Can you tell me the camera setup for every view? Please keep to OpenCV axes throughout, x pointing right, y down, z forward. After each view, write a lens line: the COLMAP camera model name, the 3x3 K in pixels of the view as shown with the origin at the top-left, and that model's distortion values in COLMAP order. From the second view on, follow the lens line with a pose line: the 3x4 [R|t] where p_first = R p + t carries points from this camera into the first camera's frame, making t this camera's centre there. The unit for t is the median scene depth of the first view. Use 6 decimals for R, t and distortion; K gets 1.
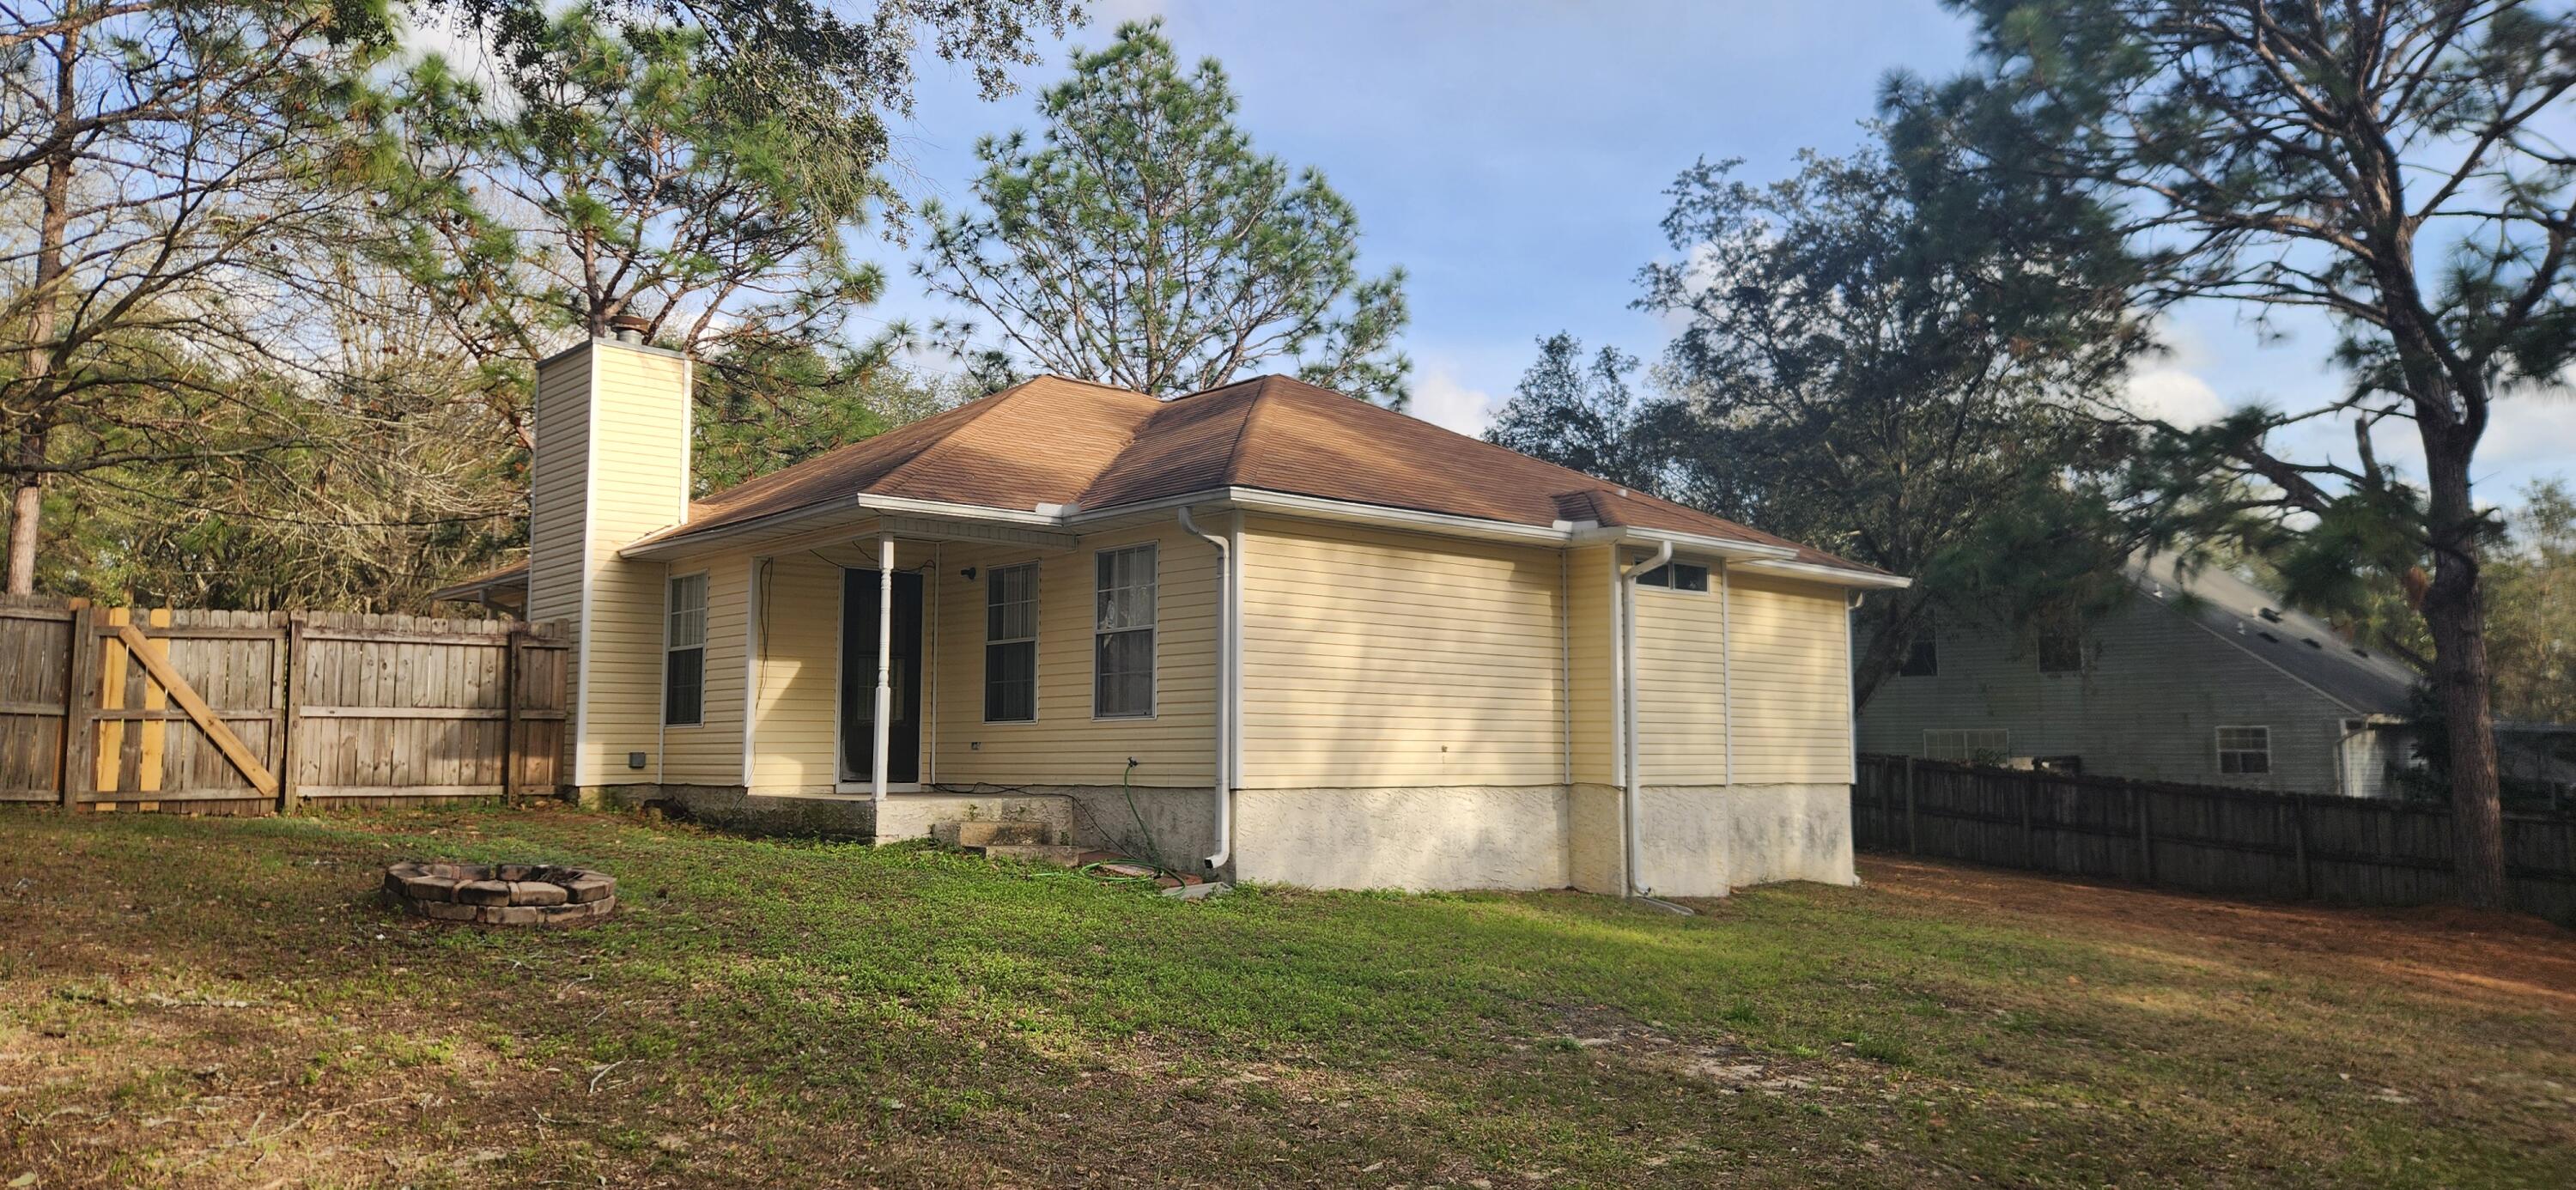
lens RADIAL K [[1840.6, 0, 1288.0], [0, 1840.6, 595.0], [0, 0, 1]] dist [0.110804, -0.127916]
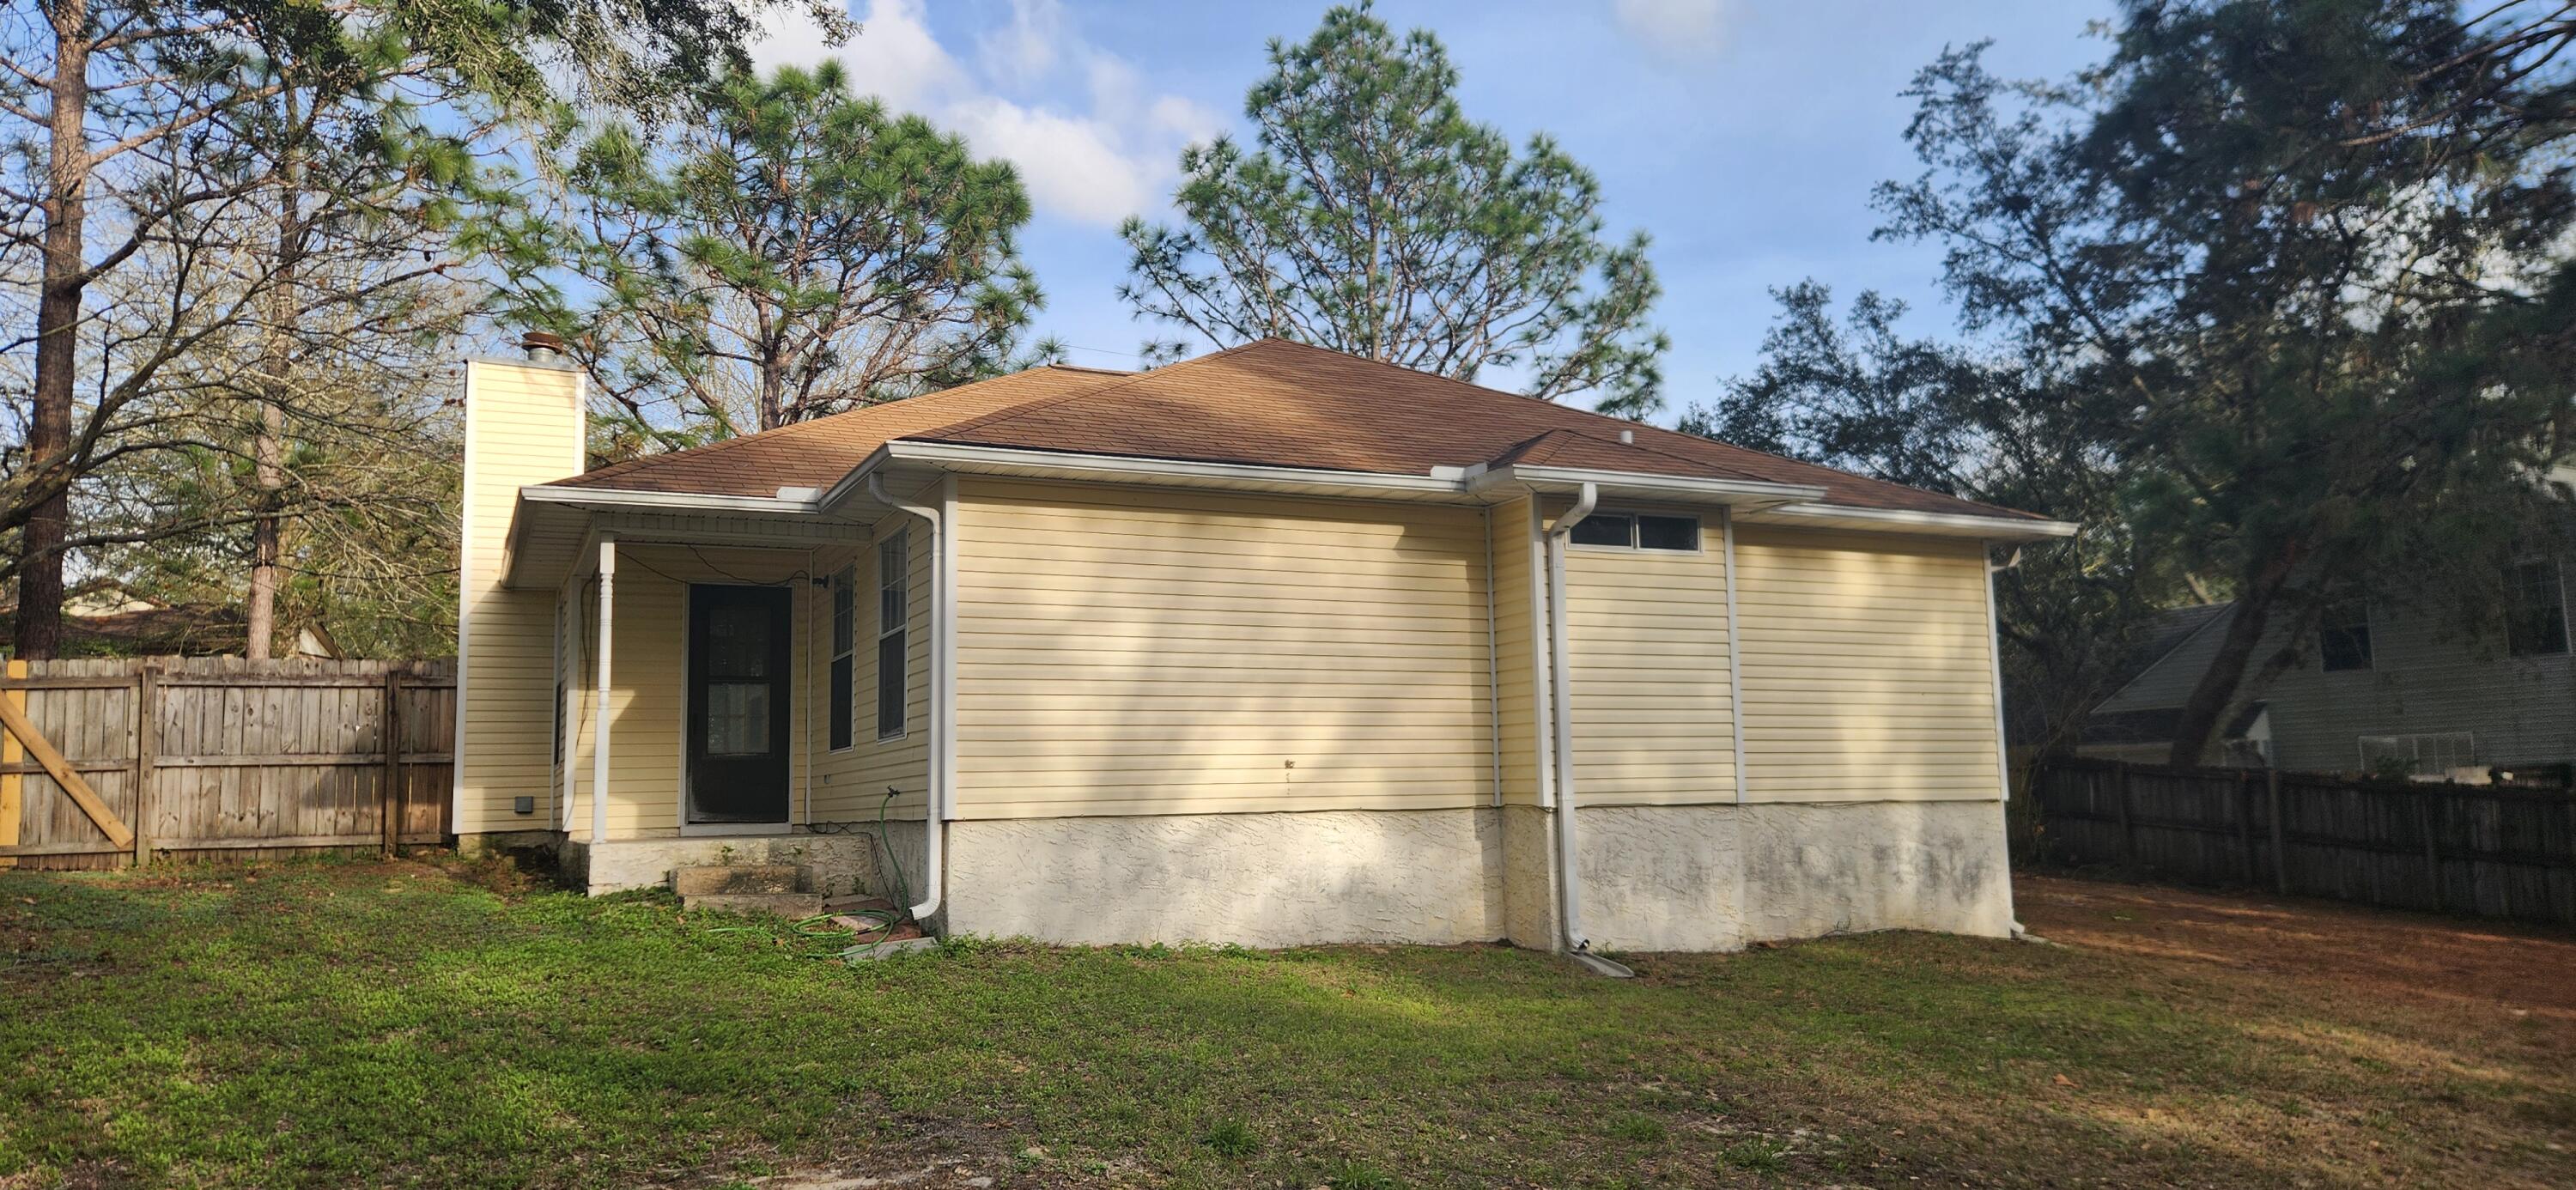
lens RADIAL K [[1827.0, 0, 1270.0], [0, 1827.0, 603.2], [0, 0, 1]] dist [0.100724, -0.106887]
pose [[0.955509, -0.055221, -0.289746, 0.185164], [0.048948, 0.998384, -0.028860, 0.022247], [0.290872, 0.013393, 0.956668, 0.150400]]
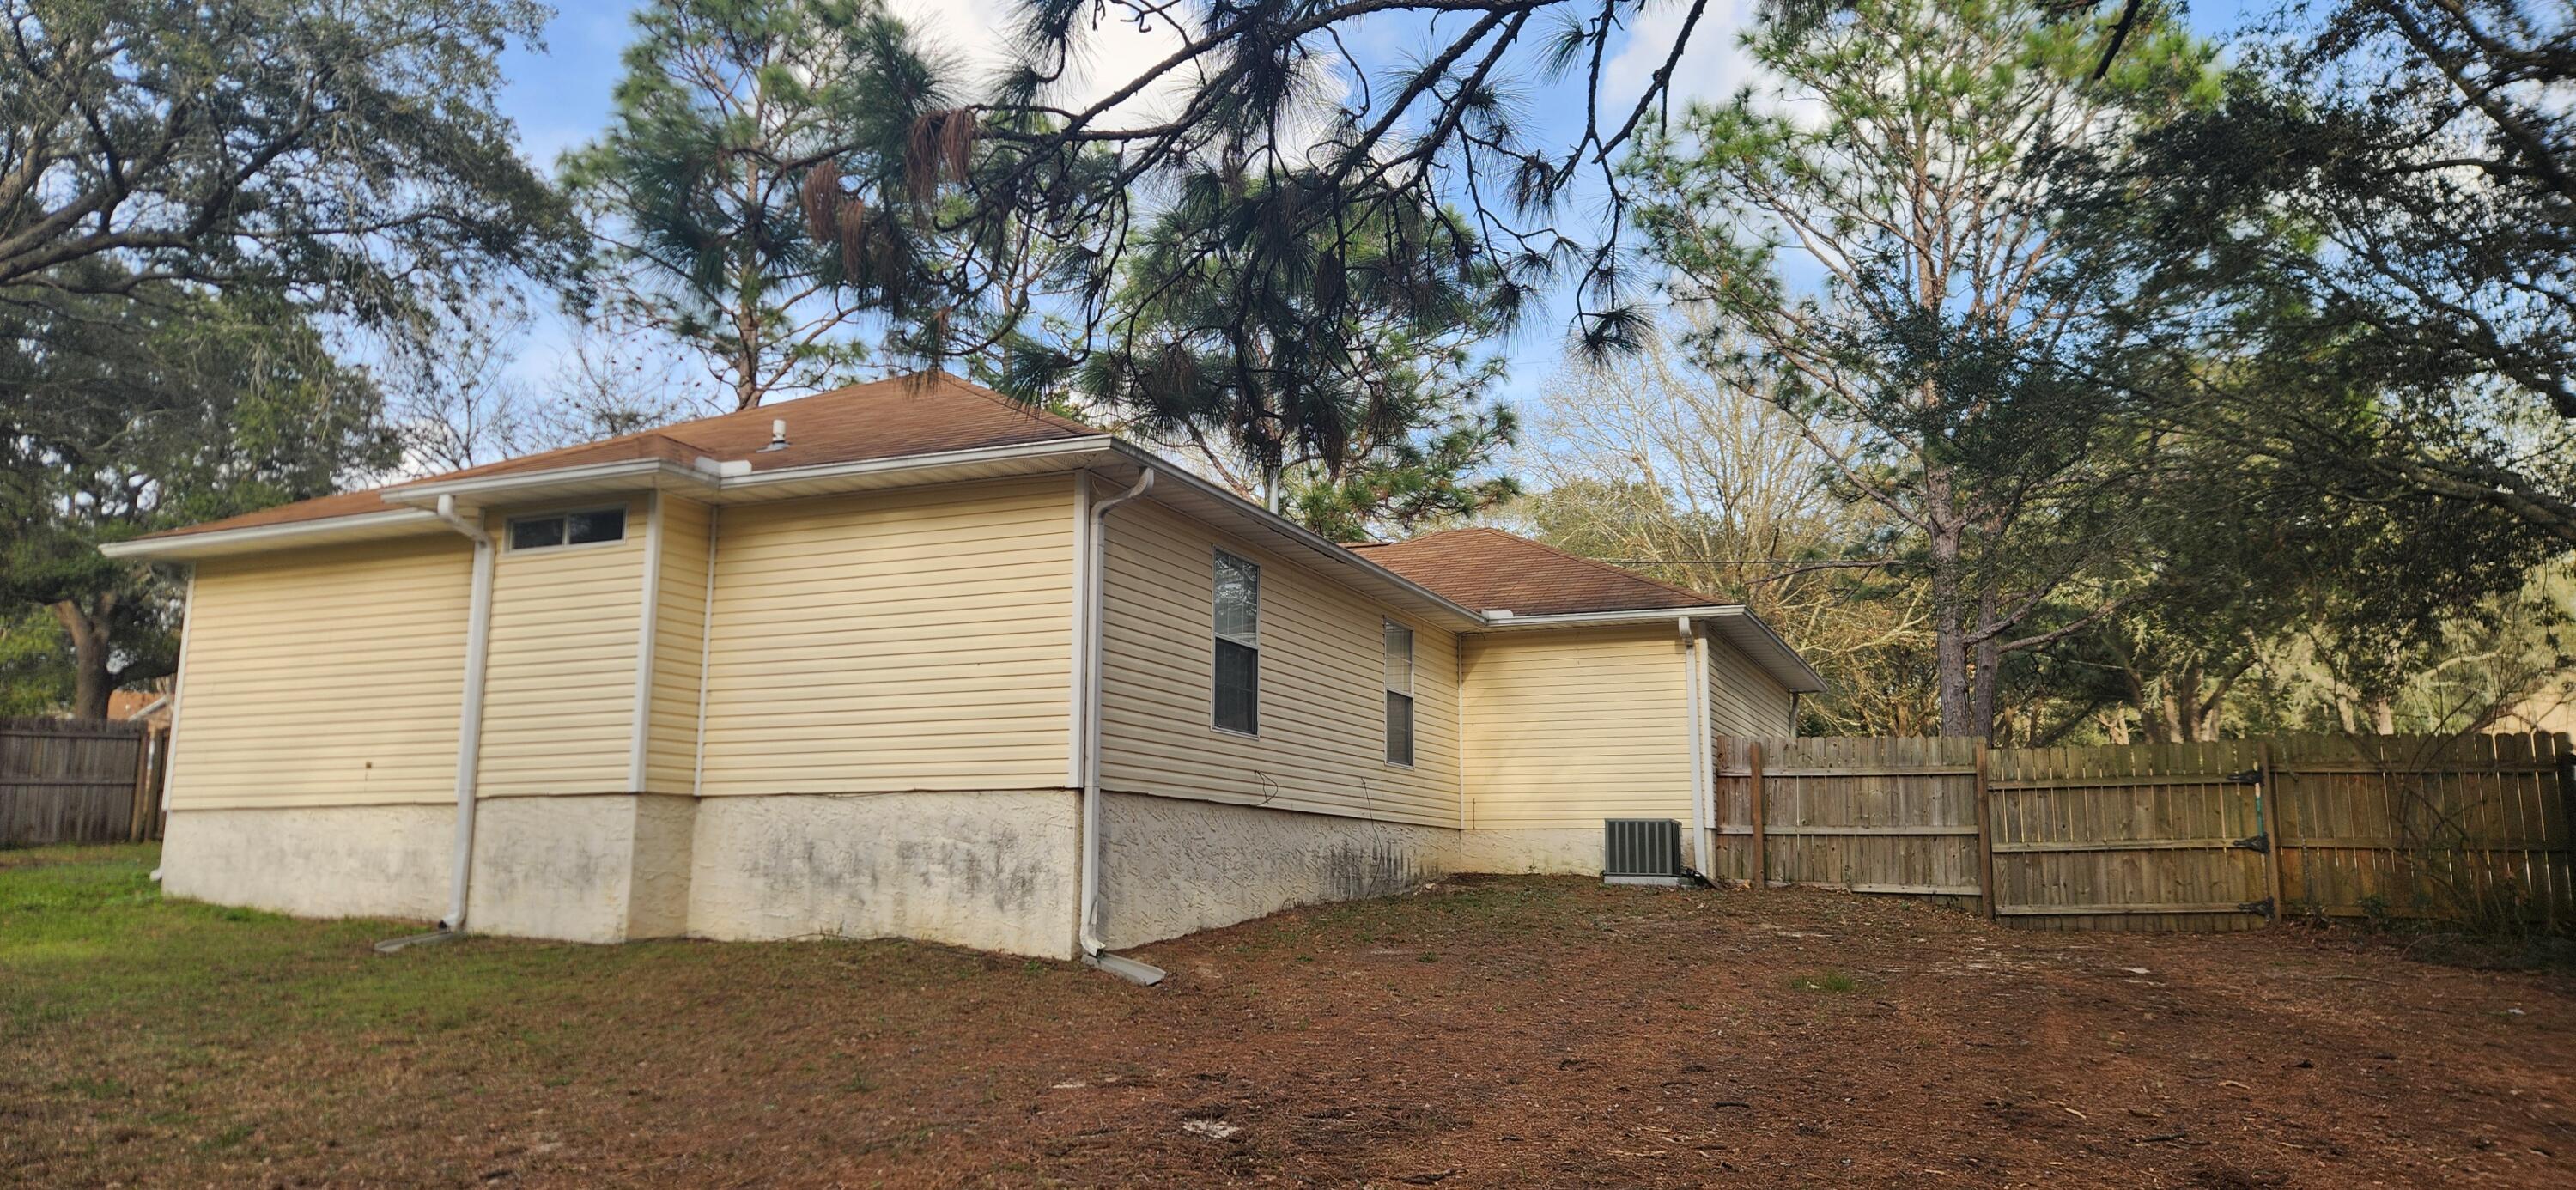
lens RADIAL K [[1827.0, 0, 1270.0], [0, 1827.0, 603.2], [0, 0, 1]] dist [0.100724, -0.106887]
pose [[0.380388, -0.141296, -0.913970, 0.682775], [0.078623, 0.989623, -0.120269, 0.091310], [0.921479, -0.026110, 0.387550, 0.637154]]
